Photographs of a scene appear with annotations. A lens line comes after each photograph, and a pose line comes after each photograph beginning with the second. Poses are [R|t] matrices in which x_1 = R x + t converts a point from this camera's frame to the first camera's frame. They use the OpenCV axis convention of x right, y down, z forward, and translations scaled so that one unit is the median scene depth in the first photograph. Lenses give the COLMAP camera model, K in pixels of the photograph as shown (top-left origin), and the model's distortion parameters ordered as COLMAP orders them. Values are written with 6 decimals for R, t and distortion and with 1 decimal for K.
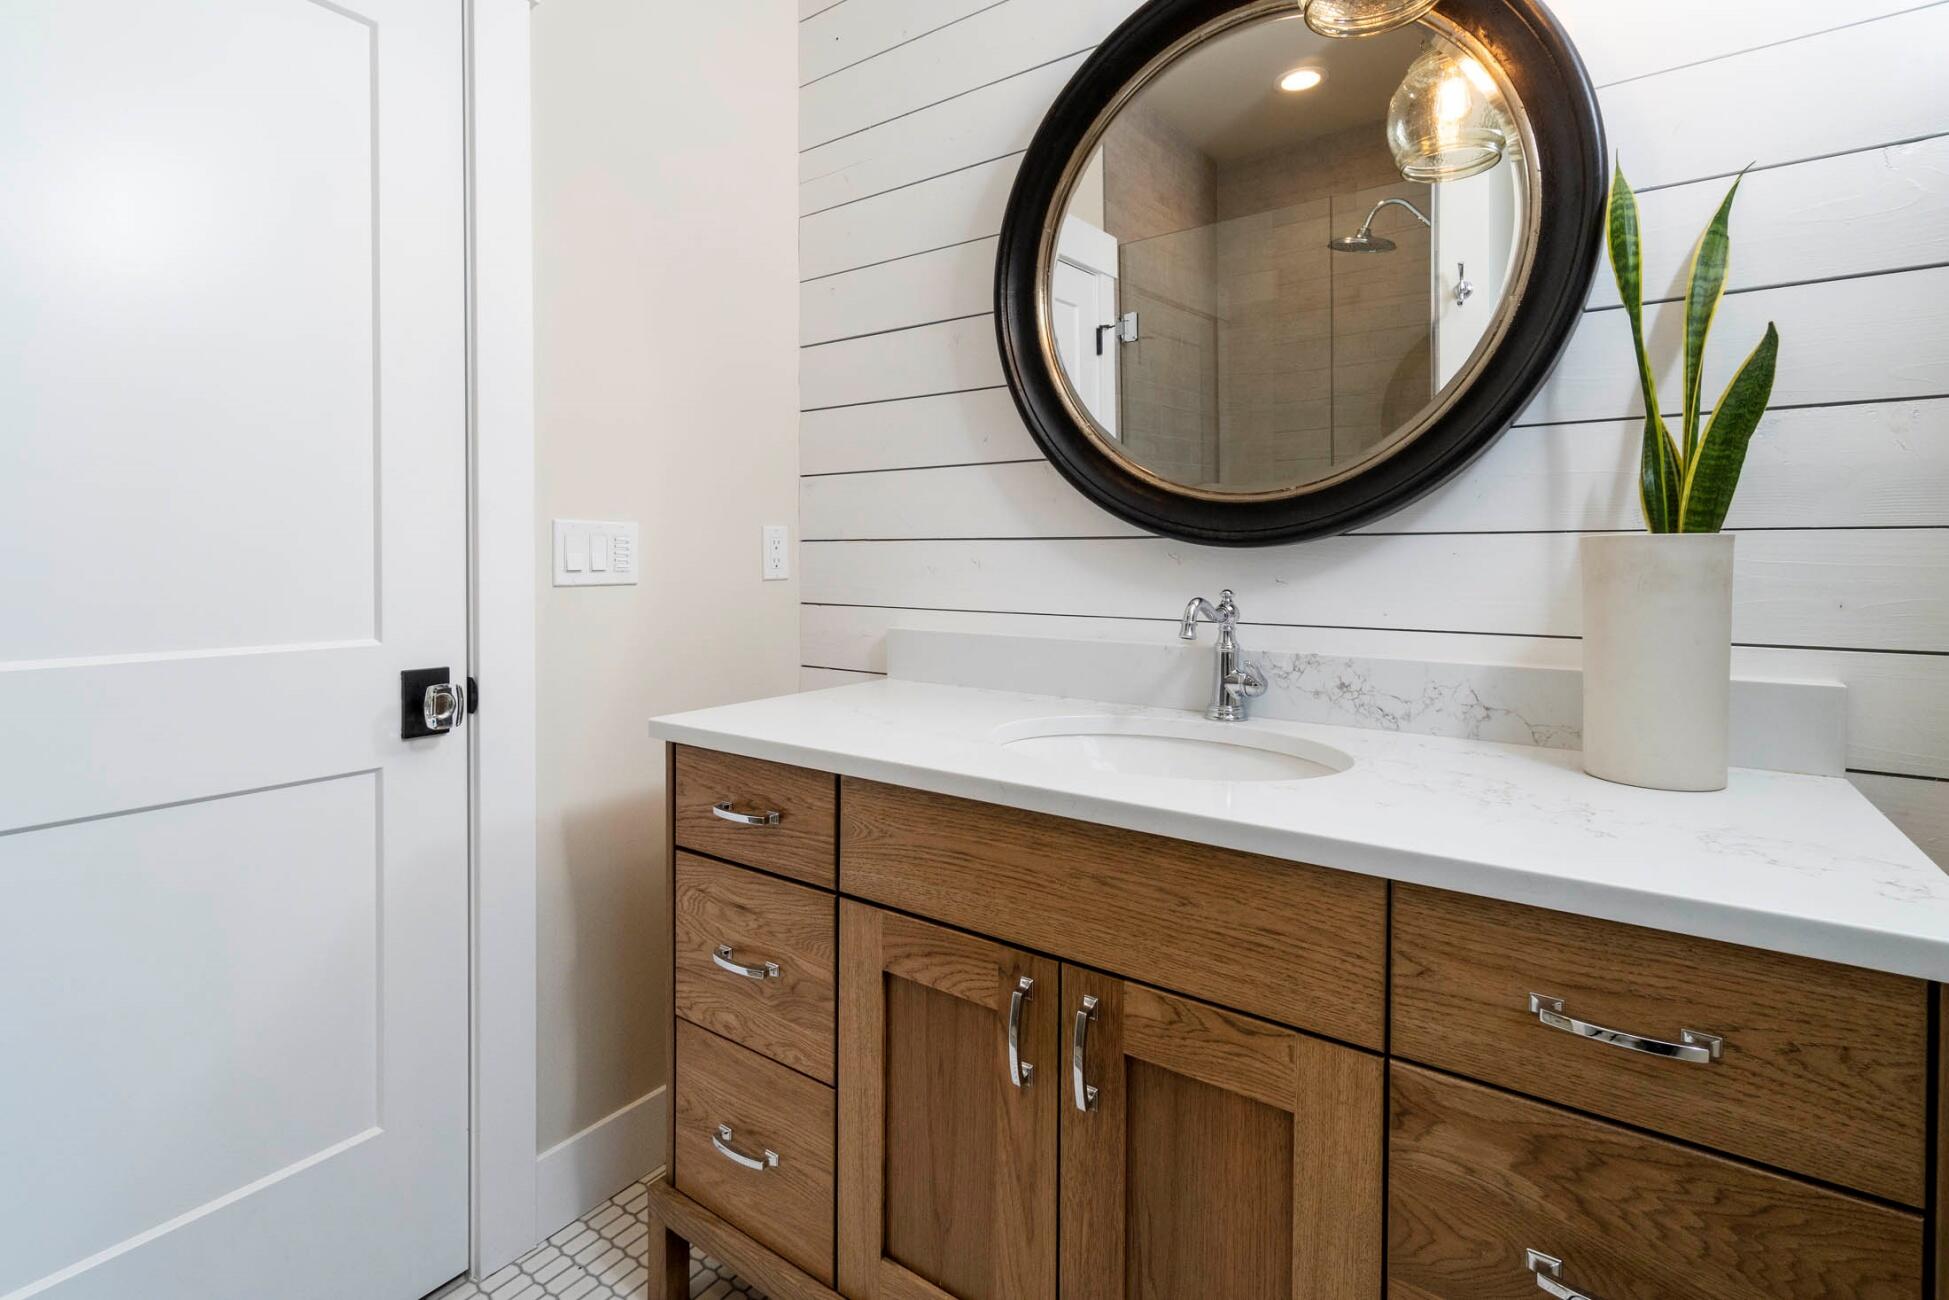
lens RADIAL K [[897.4, 0, 974.6], [0, 897.4, 566.5], [0, 0, 1]] dist [0.002128, 0.000162]
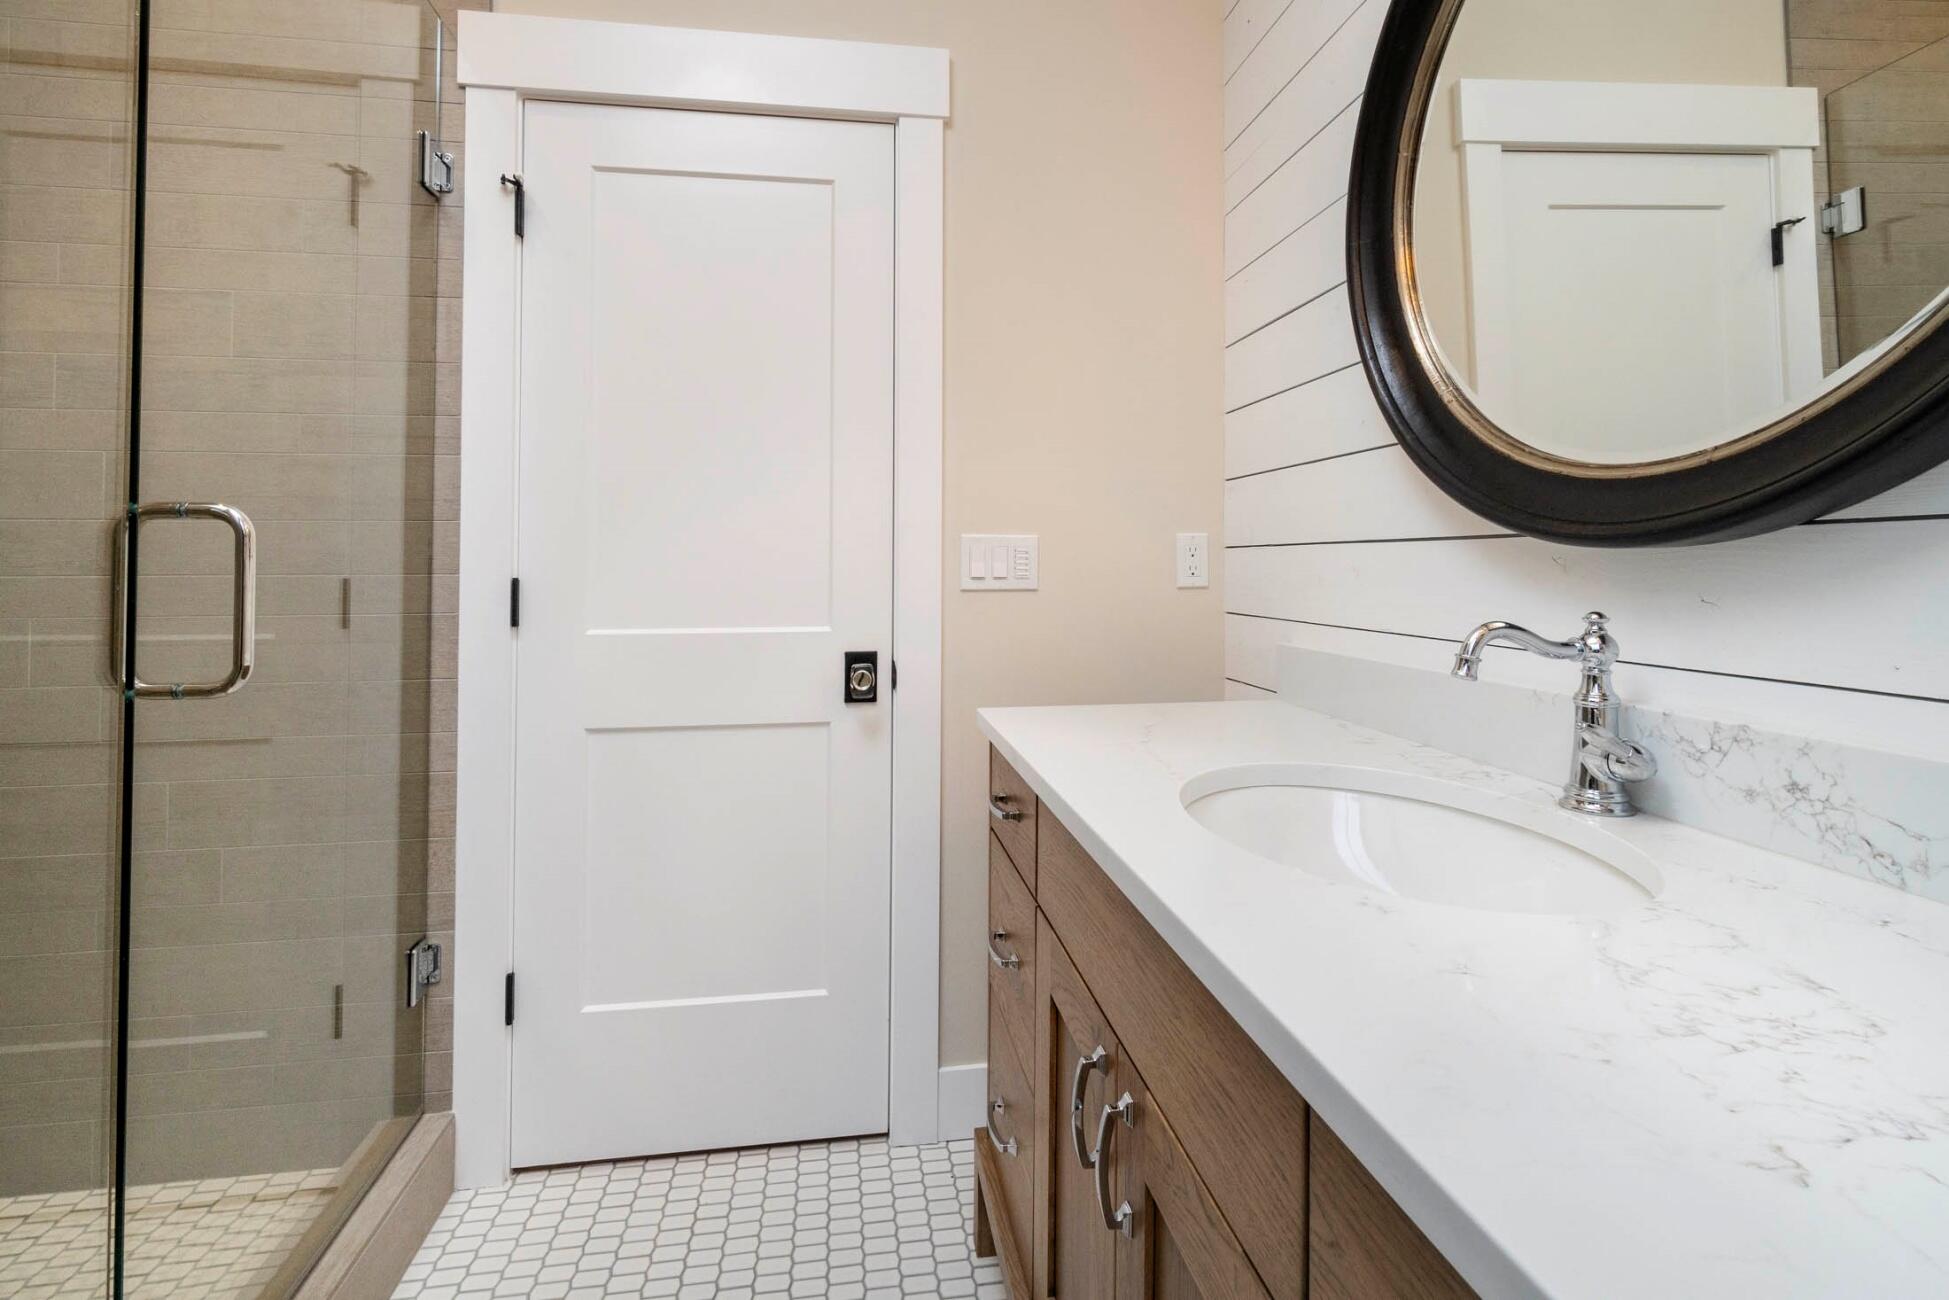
lens RADIAL K [[876.0, 0, 972.8], [0, 876.0, 543.7], [0, 0, 1]] dist [-0.002926, -0.000155]
pose [[0.690796, -0.022606, -0.722696, 0.413902], [-0.001173, 0.999475, -0.032386, -0.002813], [0.723049, 0.023220, 0.690407, 0.216101]]
